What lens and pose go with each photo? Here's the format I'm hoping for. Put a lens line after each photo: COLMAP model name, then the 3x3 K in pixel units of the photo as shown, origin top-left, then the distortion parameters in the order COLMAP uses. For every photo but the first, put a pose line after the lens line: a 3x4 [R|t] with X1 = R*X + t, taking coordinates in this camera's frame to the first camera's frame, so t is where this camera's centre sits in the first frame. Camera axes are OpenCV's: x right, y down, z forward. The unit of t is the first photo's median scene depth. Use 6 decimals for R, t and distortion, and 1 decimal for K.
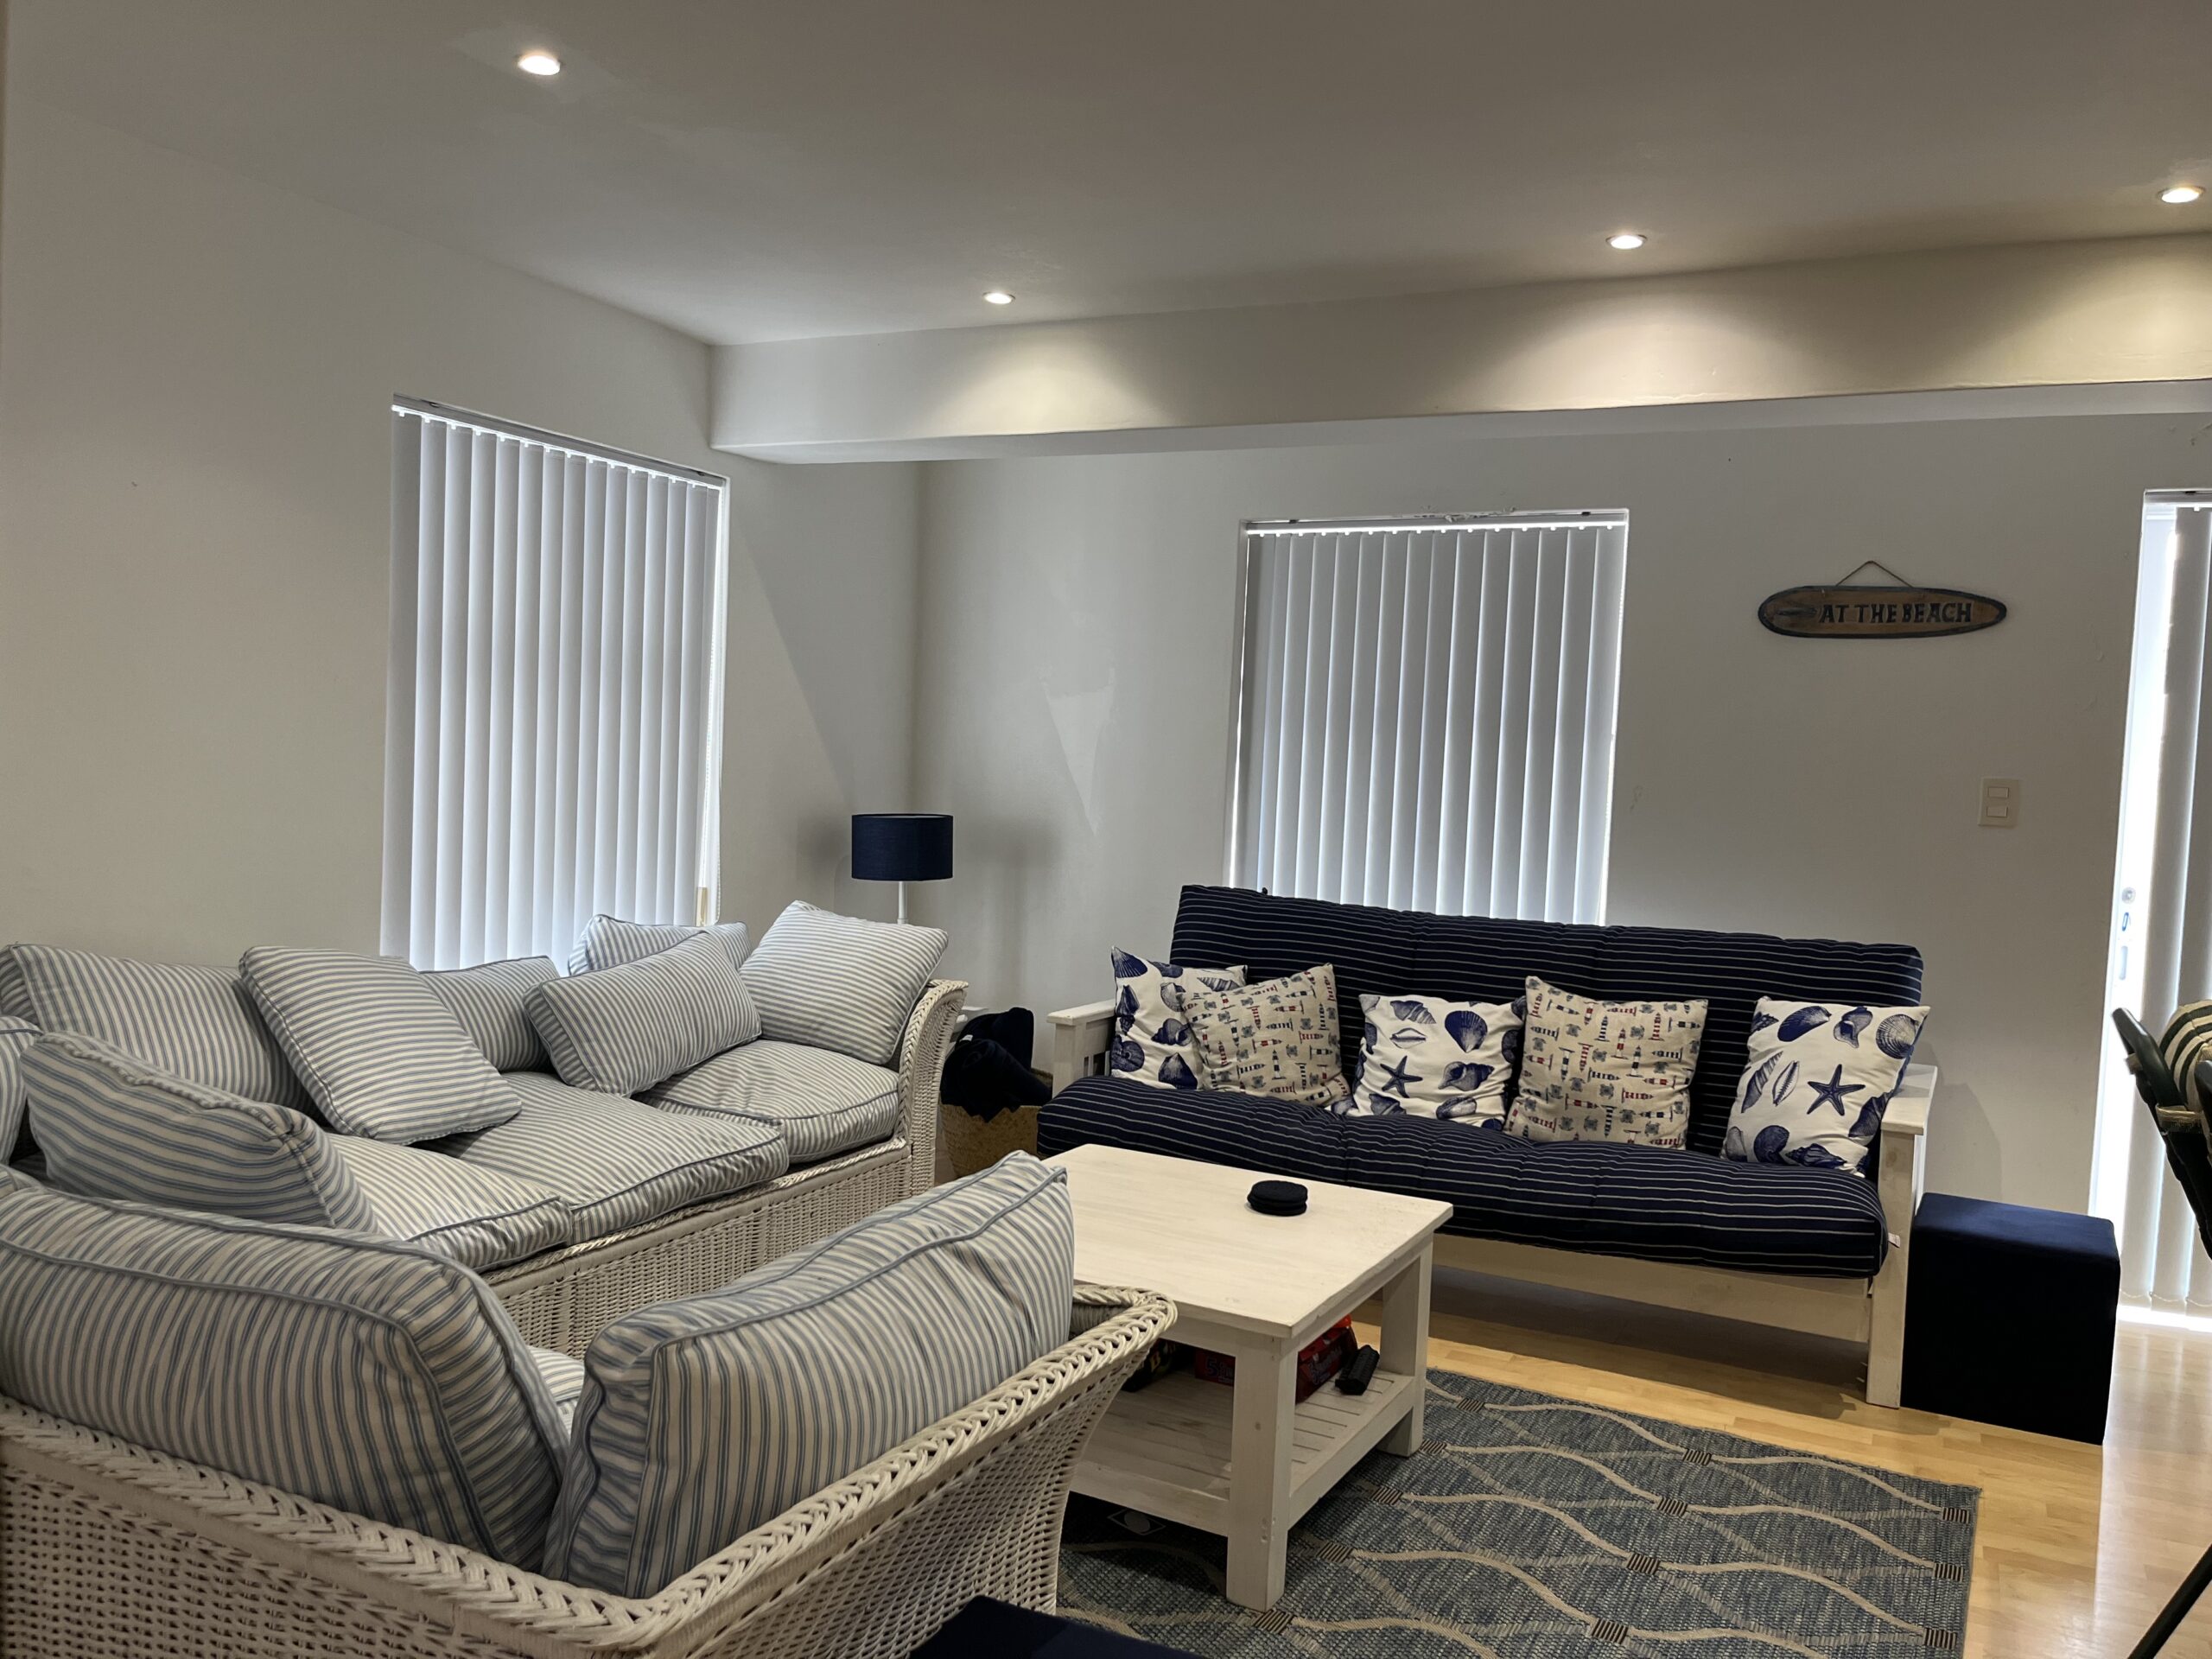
lens RADIAL K [[1666.6, 0, 1107.4], [0, 1666.6, 844.2], [0, 0, 1]] dist [0.042247, -0.044303]
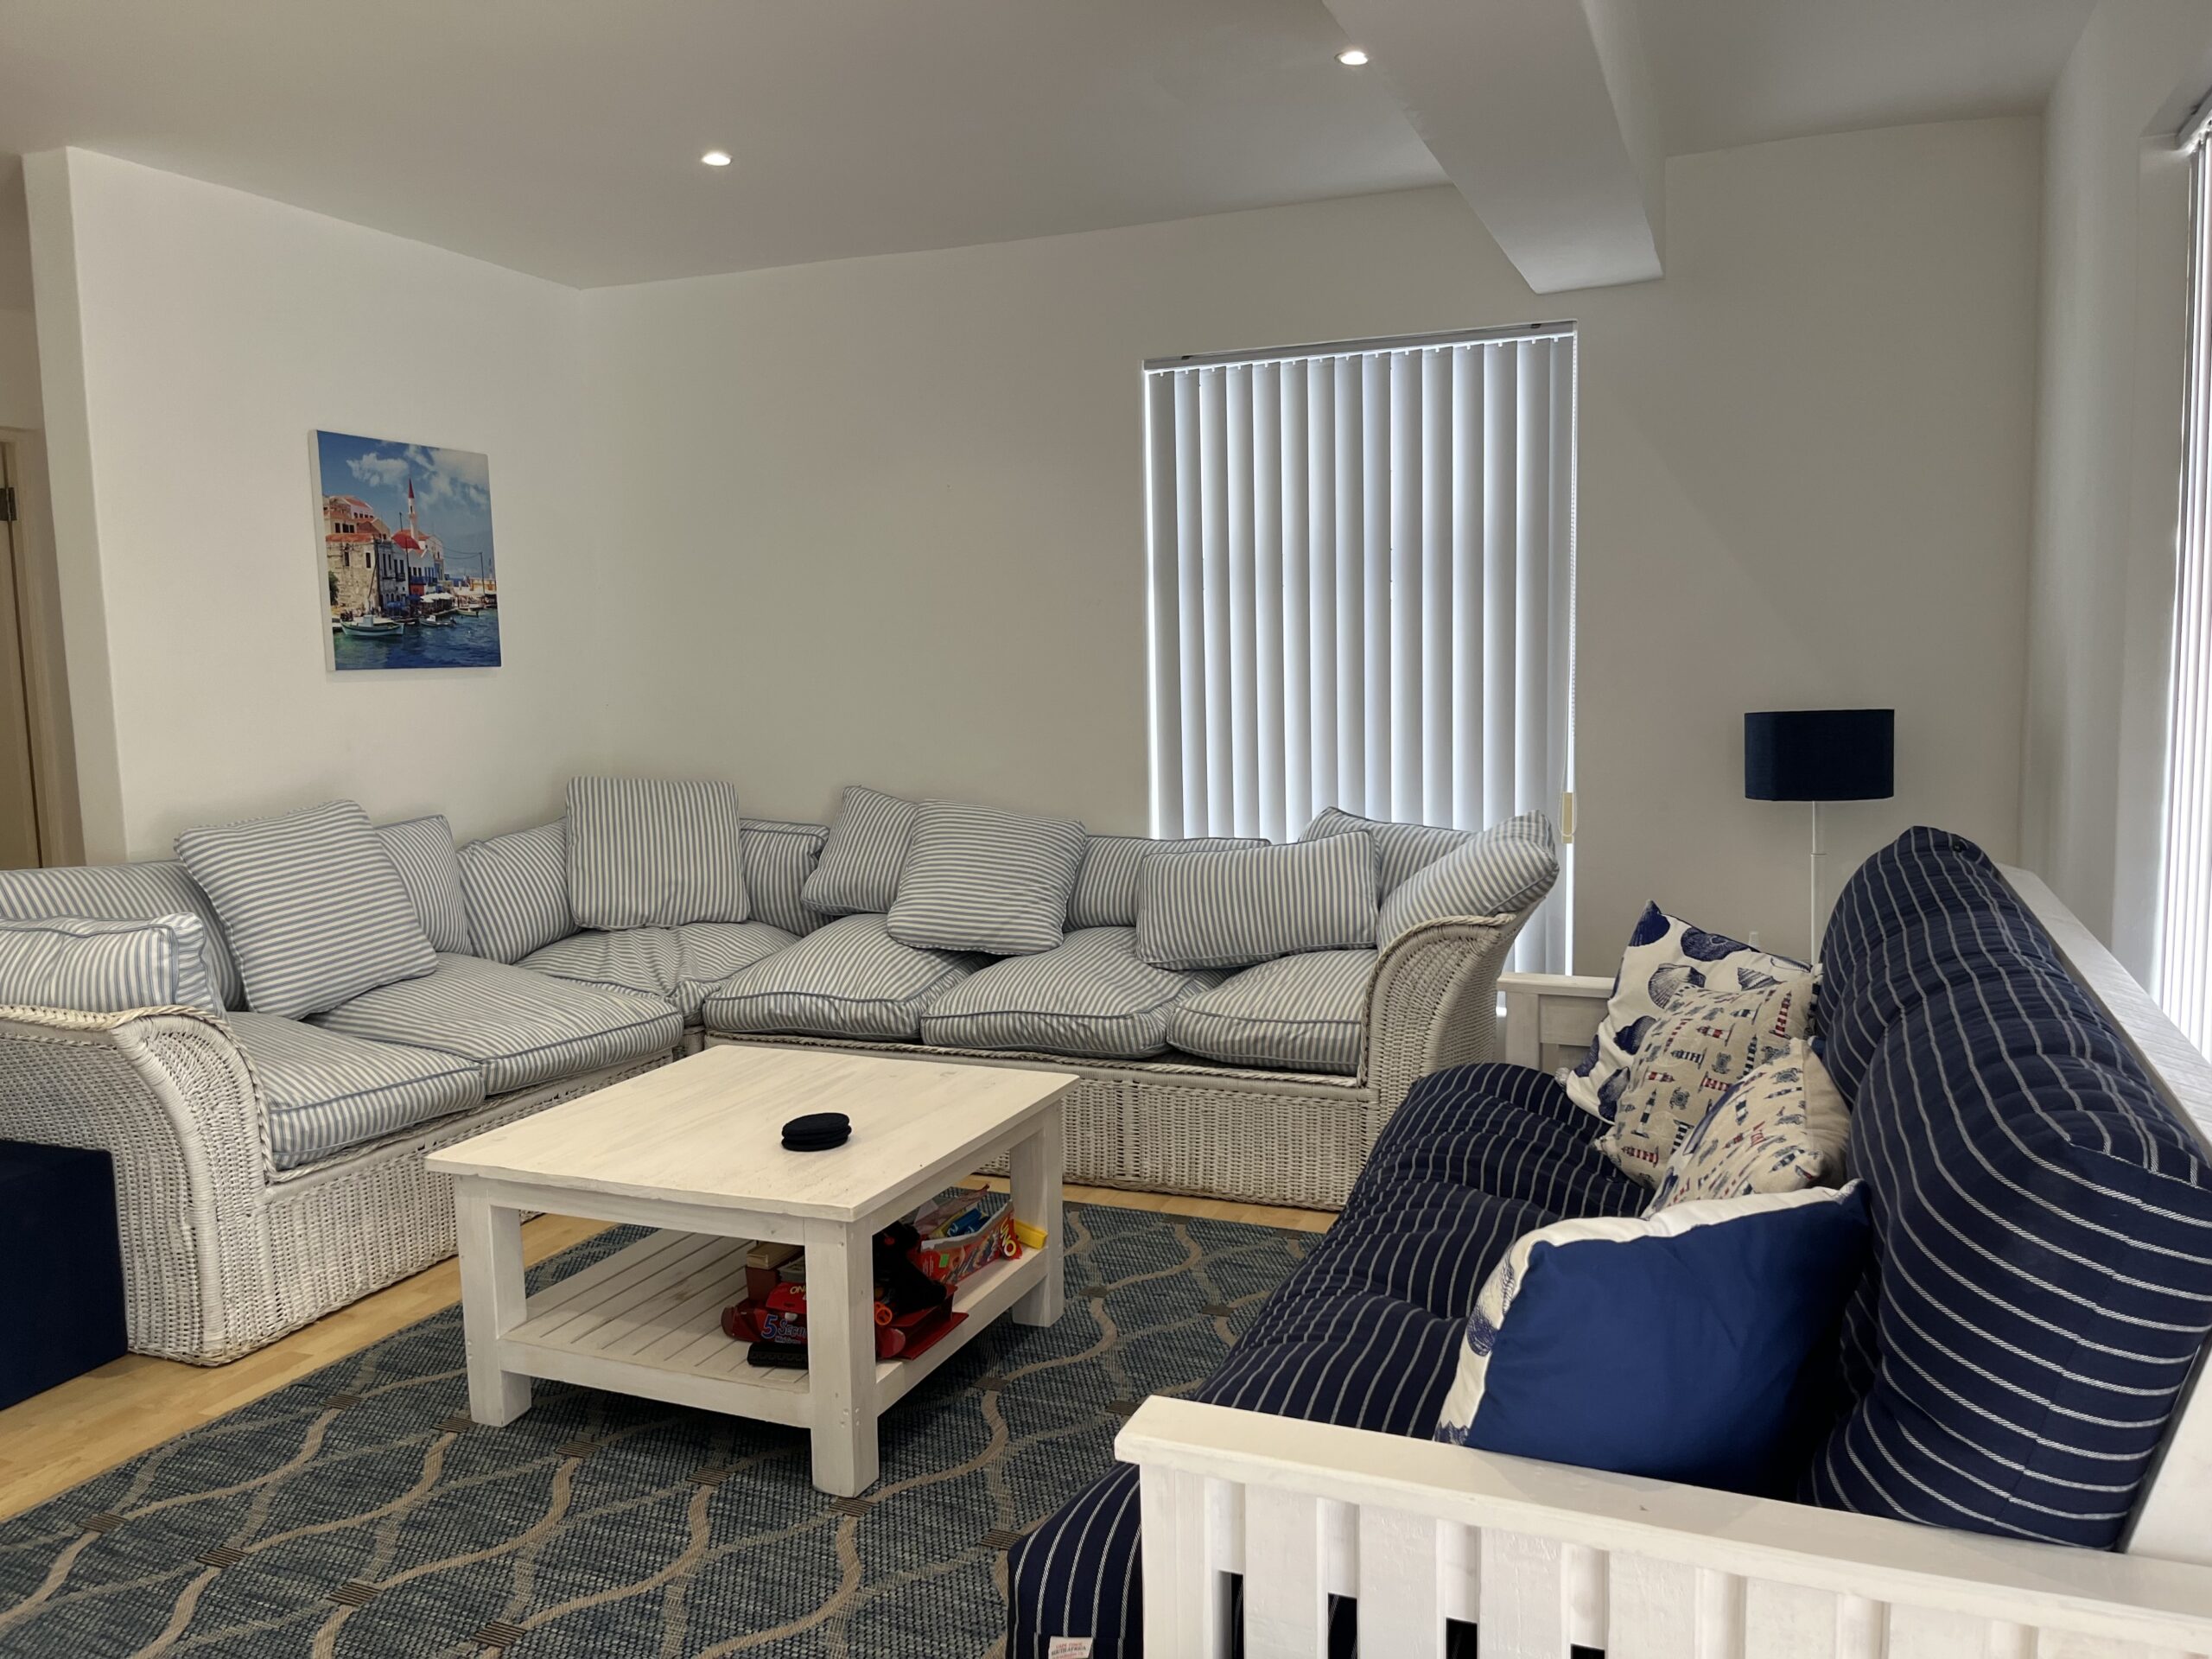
lens RADIAL K [[1666.6, 0, 1105.0], [0, 1666.6, 819.8], [0, 0, 1]] dist [0.042247, -0.044303]
pose [[0.098861, 0.062756, -0.993120, 0.967103], [-0.025969, 0.997832, 0.060469, -0.010303], [0.994762, 0.019812, 0.100277, 1.039788]]
